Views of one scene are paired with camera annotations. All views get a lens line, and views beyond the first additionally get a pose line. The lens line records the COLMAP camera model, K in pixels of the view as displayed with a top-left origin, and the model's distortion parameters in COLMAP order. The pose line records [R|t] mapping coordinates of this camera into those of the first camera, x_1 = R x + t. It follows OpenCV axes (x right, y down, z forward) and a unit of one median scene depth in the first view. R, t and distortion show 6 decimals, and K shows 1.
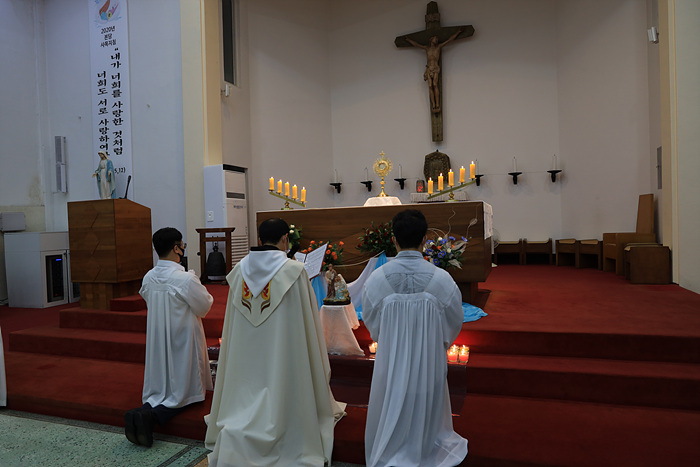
lens RADIAL K [[483.2, 0, 348.3], [0, 483.2, 235.9], [0, 0, 1]] dist [-0.099009, 0.070825]
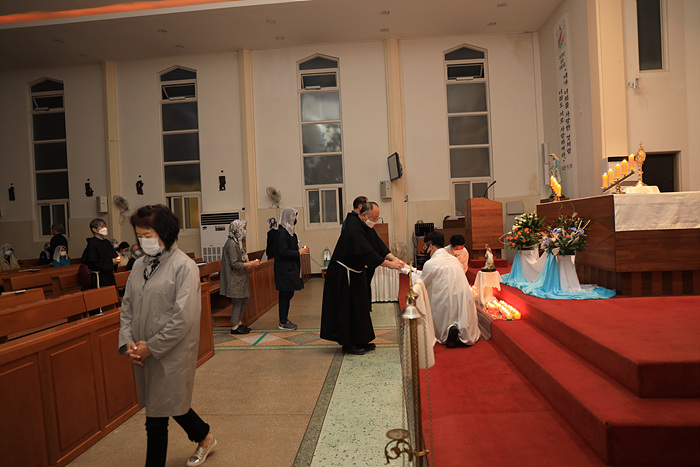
lens RADIAL K [[487.0, 0, 348.1], [0, 487.0, 232.3], [0, 0, 1]] dist [-0.091994, 0.065080]
pose [[0.266645, 0.038490, -0.963026, 0.602323], [0.007340, 0.999092, 0.041964, -0.020431], [0.963767, -0.018258, 0.266120, 0.090356]]
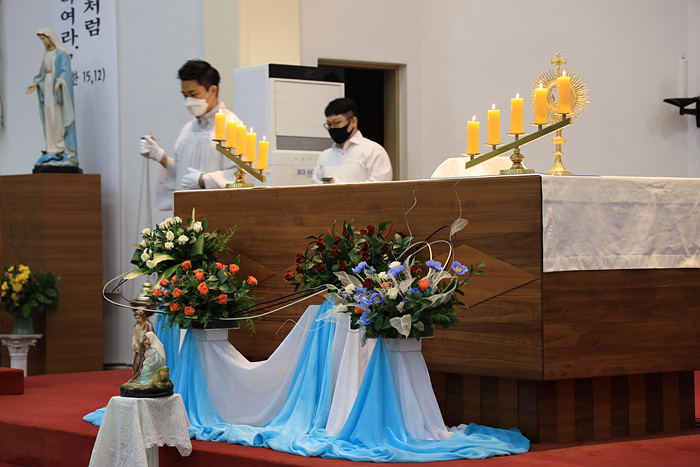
lens RADIAL K [[1724.8, 0, 350.0], [0, 1724.8, 233.5], [0, 0, 1]] dist [0.434428, 0.126075]
pose [[0.860722, 0.026762, -0.508371, 0.467384], [-0.032161, 0.999481, -0.001836, -0.008870], [0.508058, 0.017930, 0.861136, -0.165447]]
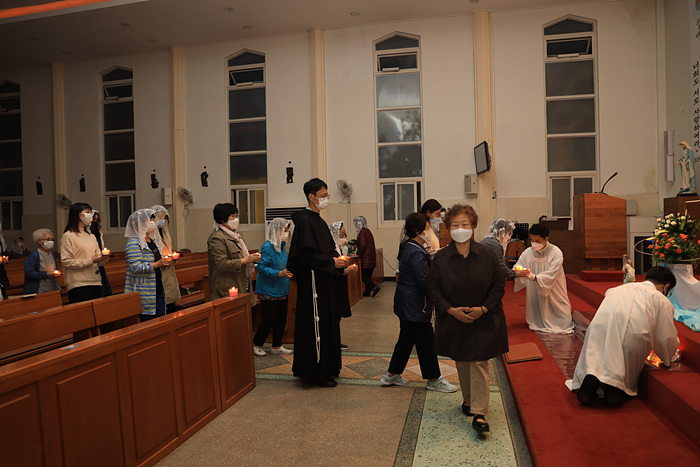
lens RADIAL K [[483.2, 0, 348.3], [0, 483.2, 235.9], [0, 0, 1]] dist [-0.099009, 0.070825]
pose [[0.116255, 0.055033, -0.991694, 0.436892], [-0.010834, 0.998475, 0.054139, -0.015527], [0.993160, 0.004450, 0.116674, 0.123460]]
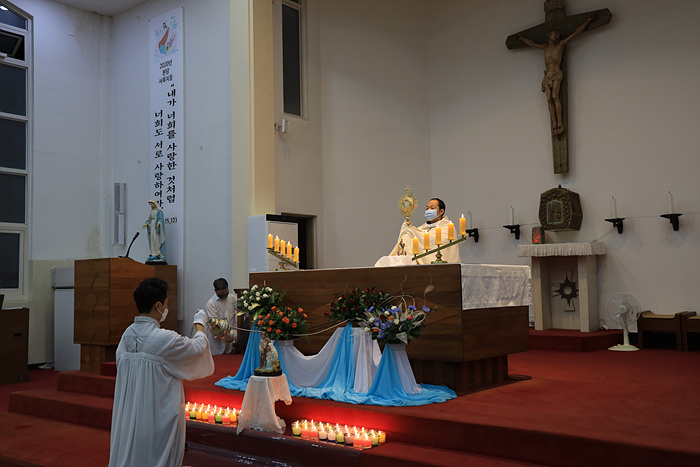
lens RADIAL K [[700.3, 0, 345.7], [0, 700.3, 233.8], [0, 0, 1]] dist [-0.002093, 0.166104]
pose [[0.938718, -0.010211, -0.344534, 0.274877], [-0.020506, 0.996136, -0.085394, -0.008648], [0.344075, 0.087227, 0.934882, -0.111848]]
